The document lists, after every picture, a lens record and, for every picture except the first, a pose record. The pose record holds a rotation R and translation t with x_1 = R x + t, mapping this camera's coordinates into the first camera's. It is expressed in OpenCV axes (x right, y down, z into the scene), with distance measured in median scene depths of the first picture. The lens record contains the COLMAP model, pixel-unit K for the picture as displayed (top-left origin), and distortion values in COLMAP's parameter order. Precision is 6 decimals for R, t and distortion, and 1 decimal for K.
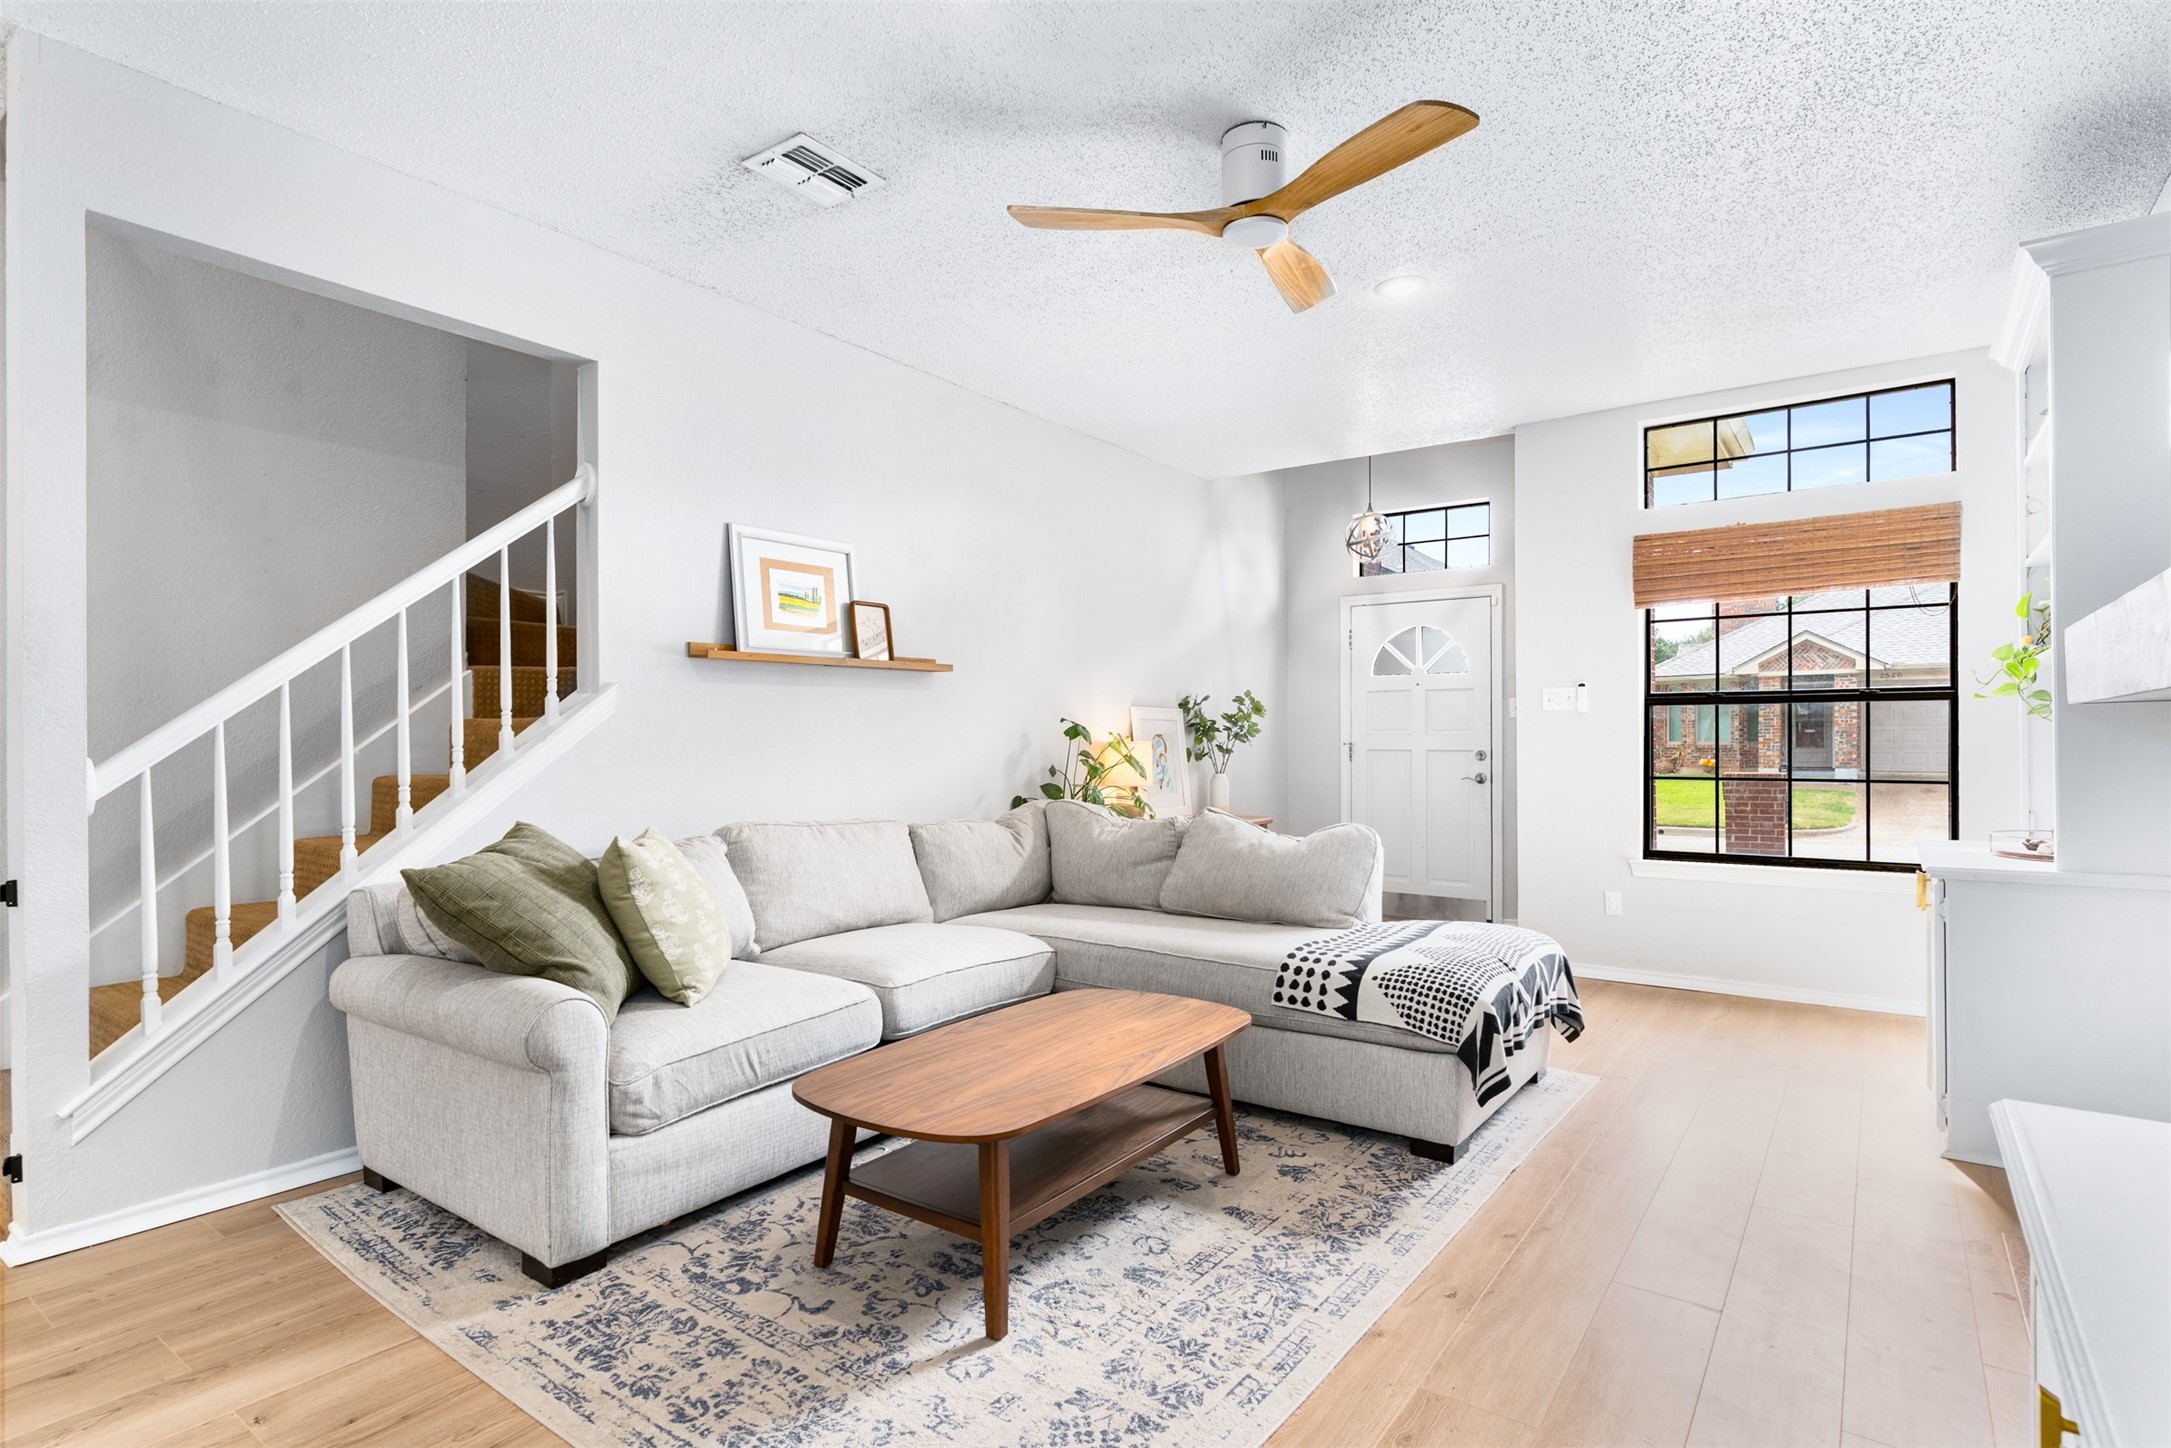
lens RADIAL K [[1103.6, 0, 1077.9], [0, 1103.6, 736.4], [0, 0, 1]] dist [0.004142, -0.000240]
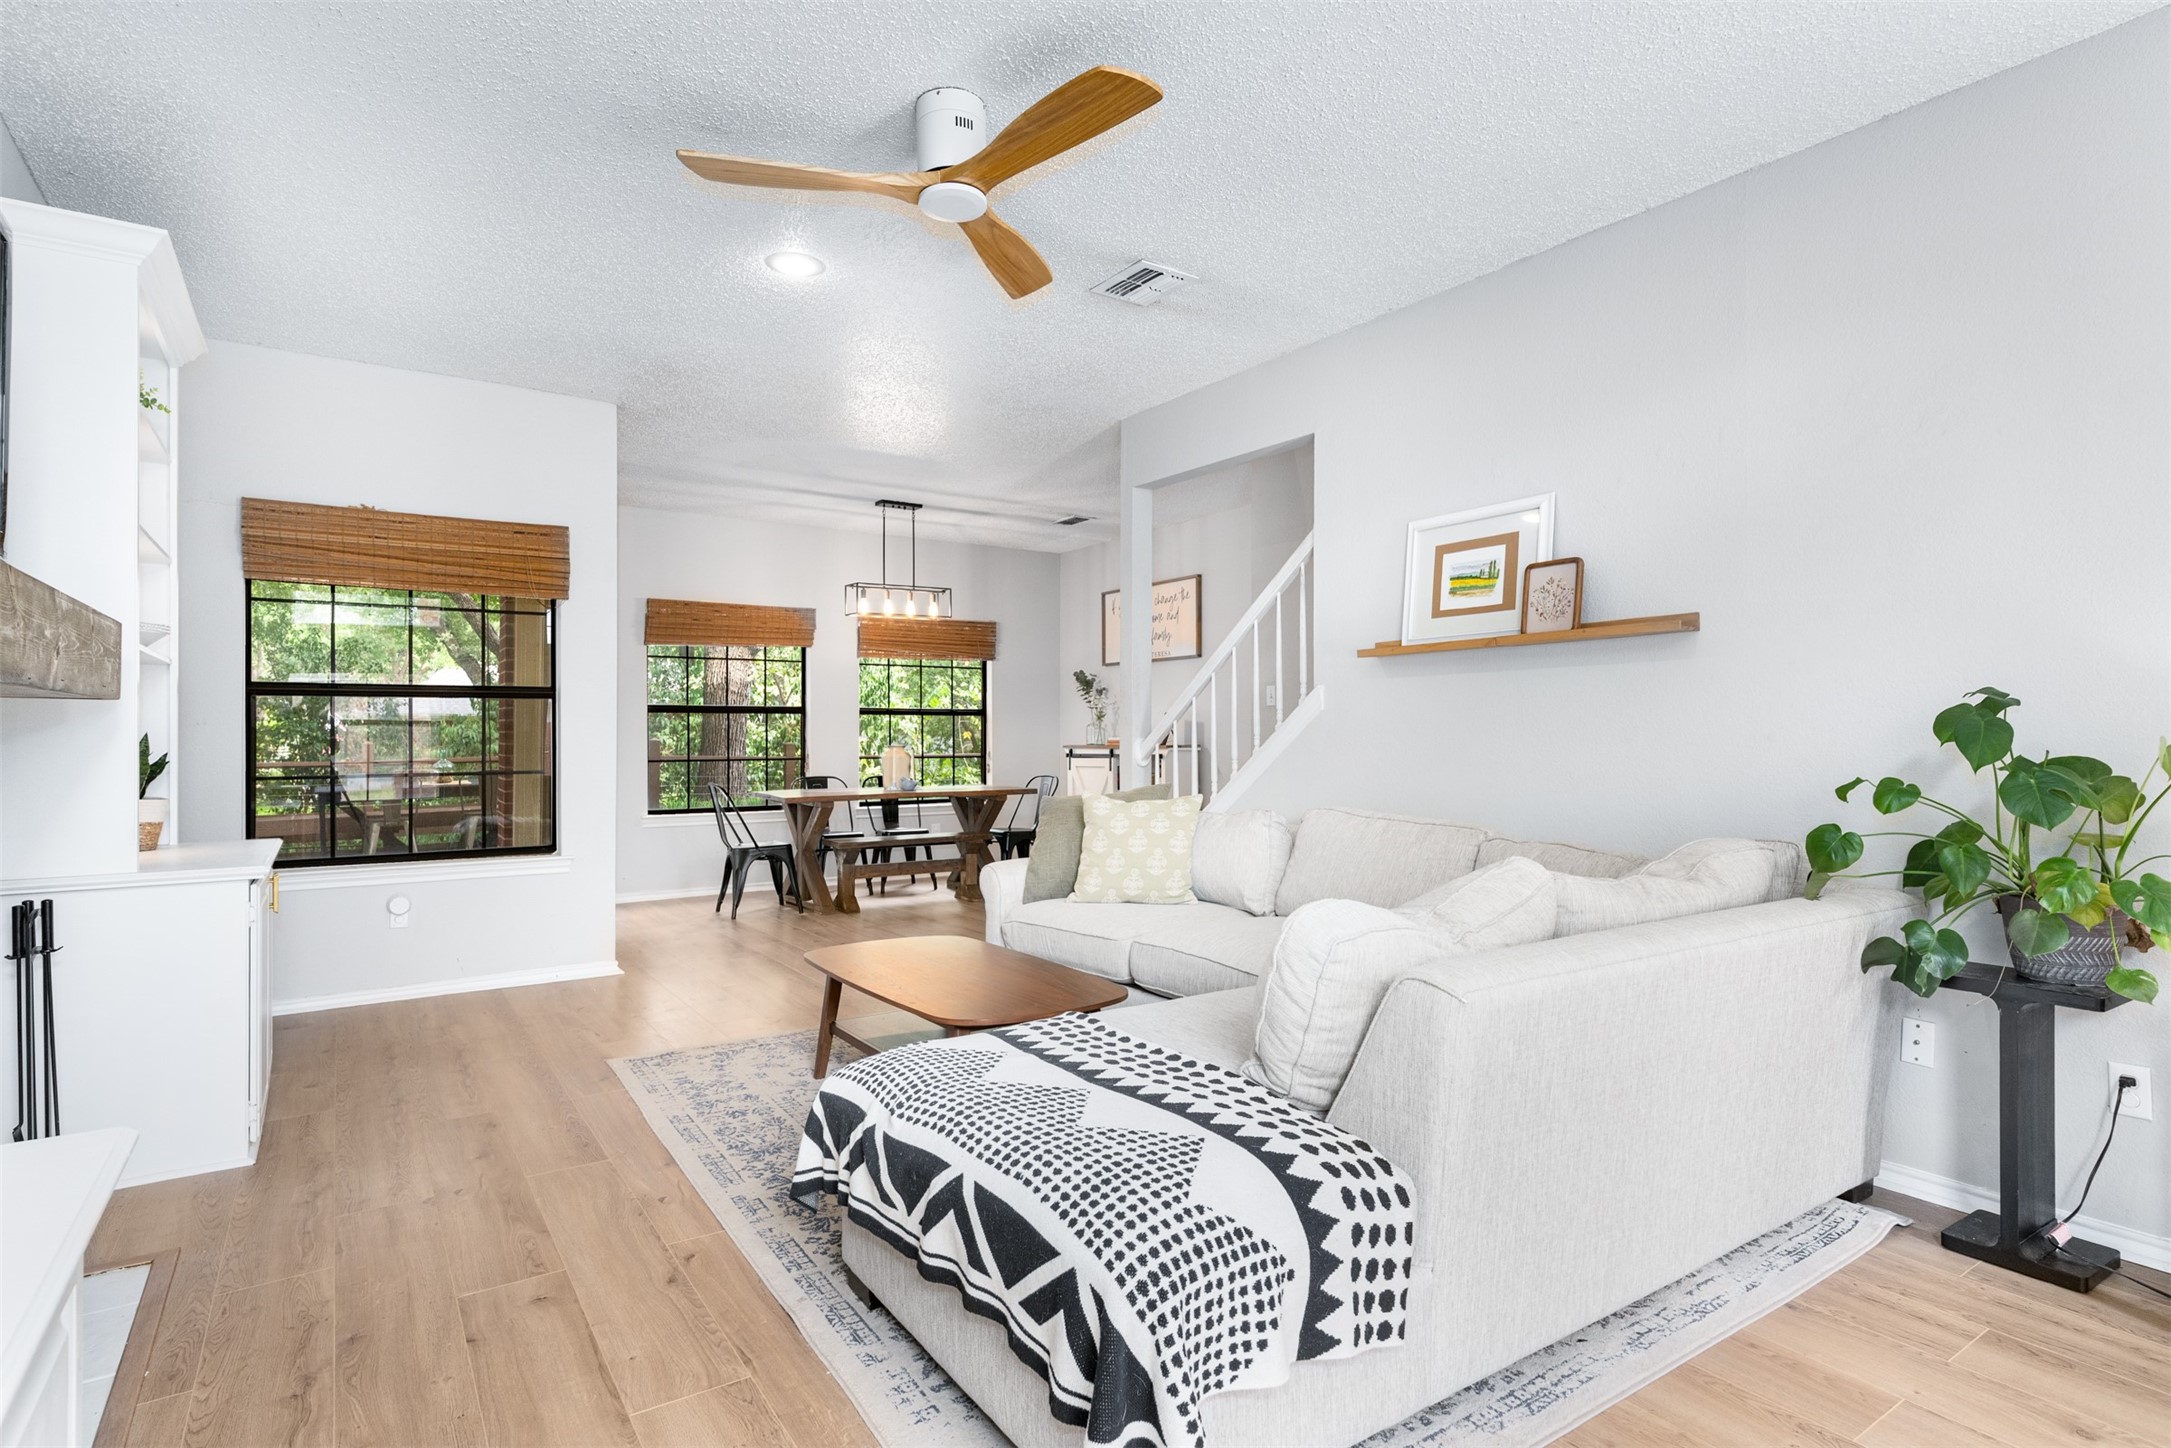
lens RADIAL K [[1103.6, 0, 1081.4], [0, 1103.6, 721.4], [0, 0, 1]] dist [0.004142, -0.000240]
pose [[-0.340073, -0.006624, -0.940376, 0.922688], [0.000362, 0.999974, -0.007175, 0.000639], [0.940399, -0.002780, -0.340062, 1.292556]]
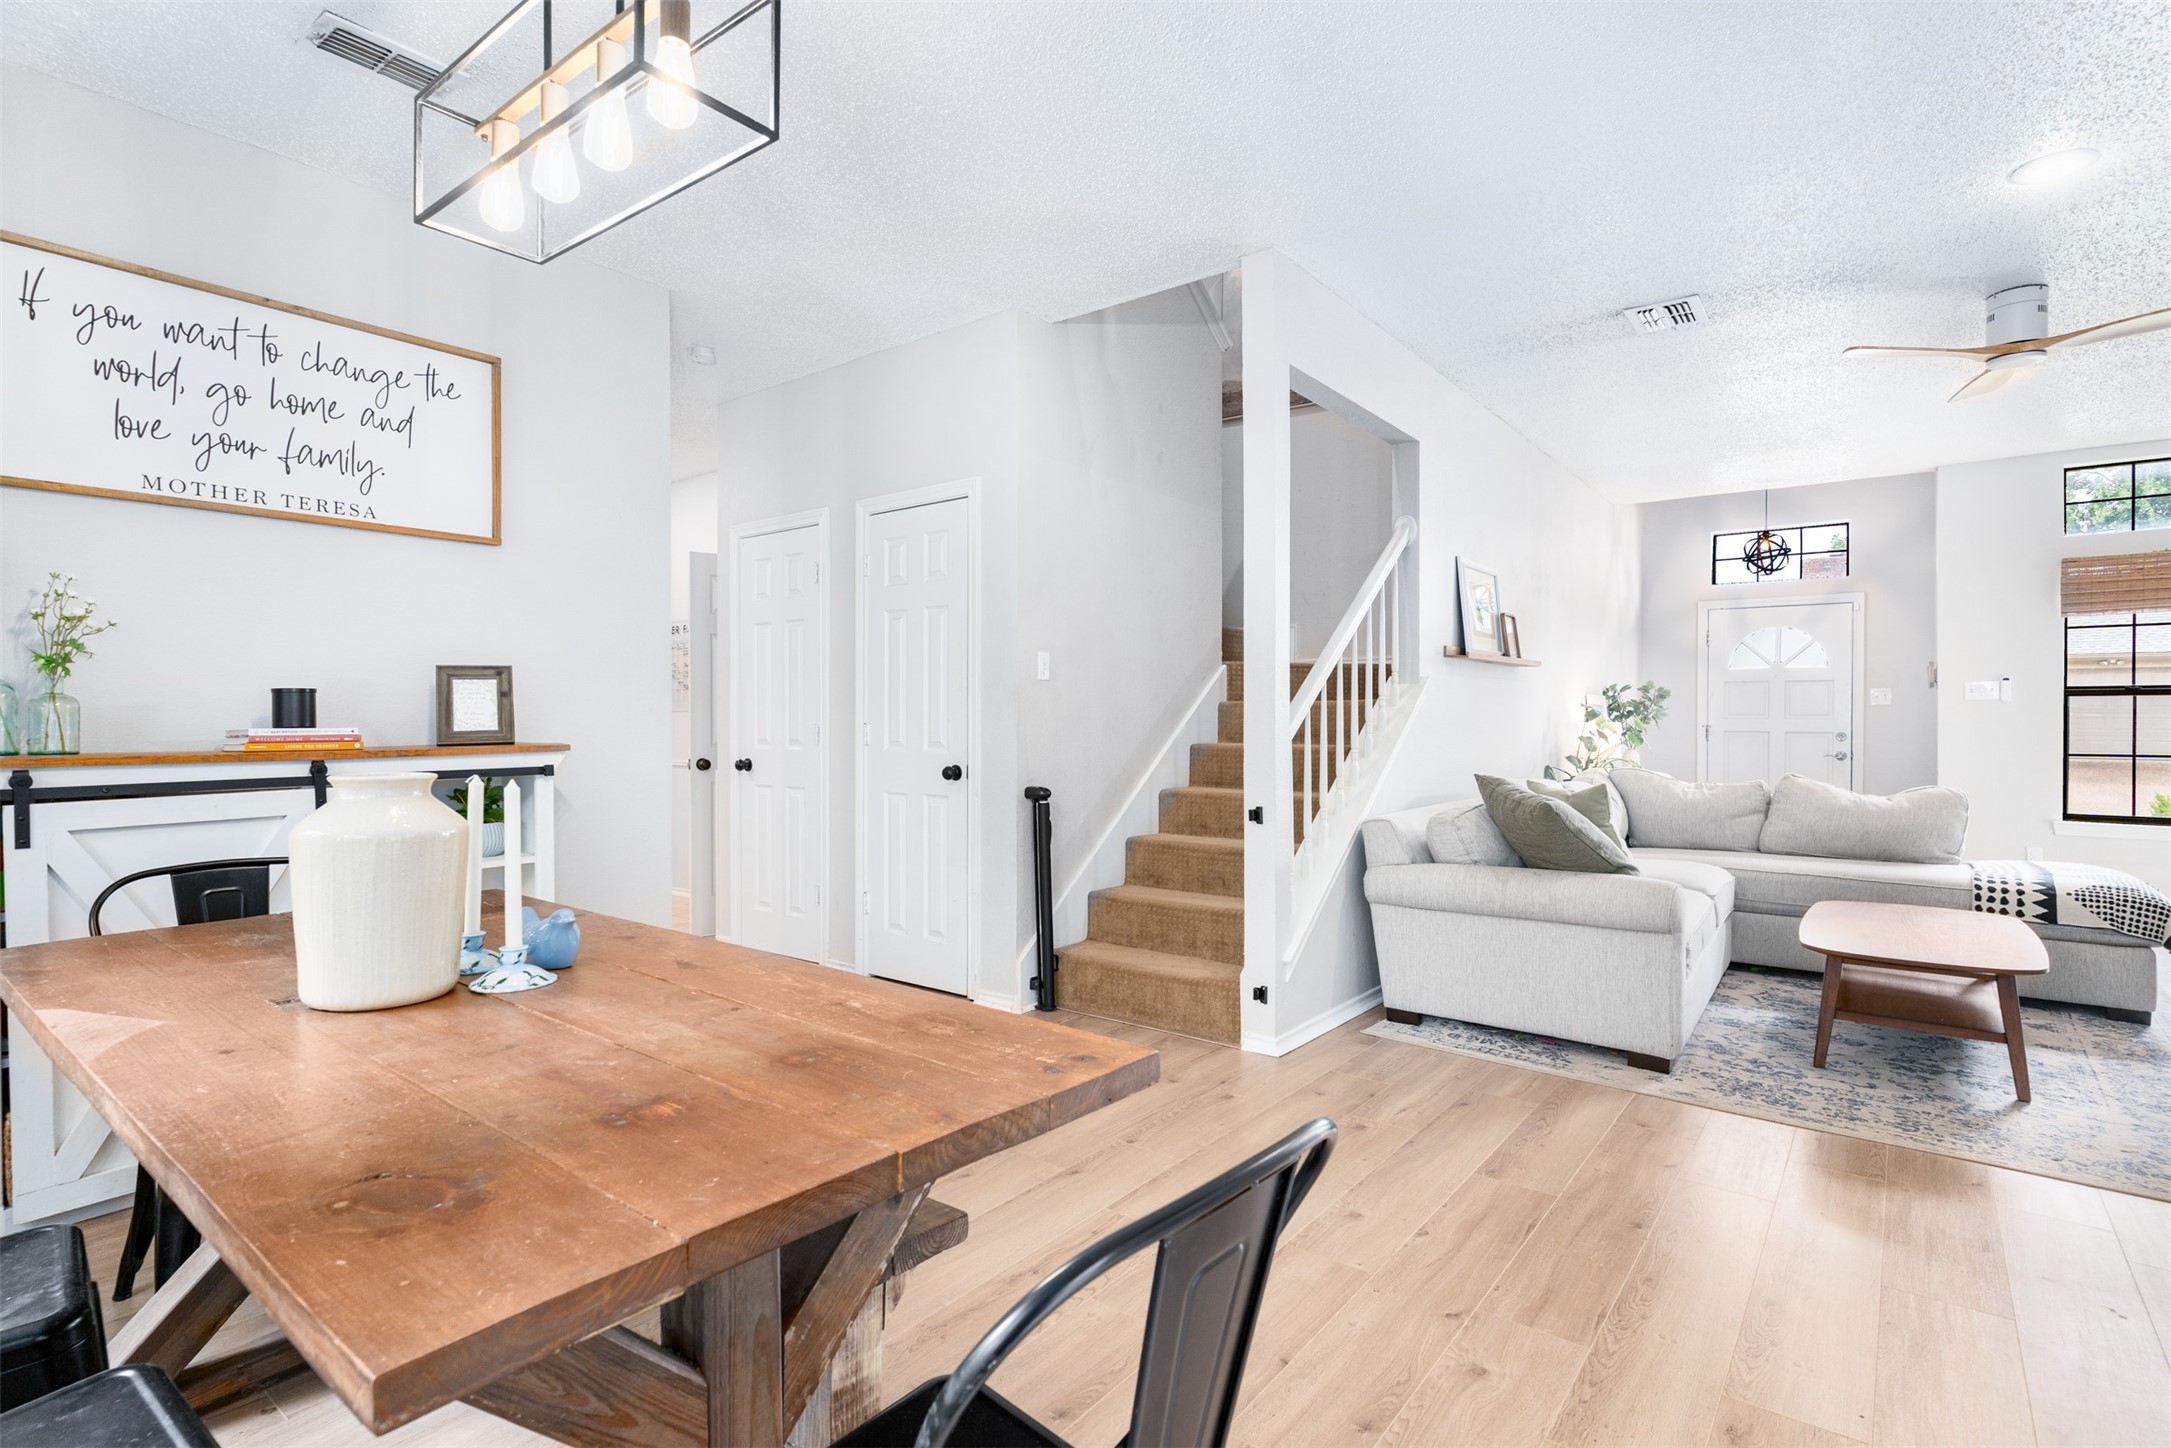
lens RADIAL K [[1050.5, 0, 1084.2], [0, 1050.5, 722.9], [0, 0, 1]] dist [0.001559, 0.001747]
pose [[0.999226, 0.007255, -0.038659, -0.929979], [-0.007086, 0.999965, 0.004488, 0.007573], [0.038691, -0.004211, 0.999242, -0.371873]]
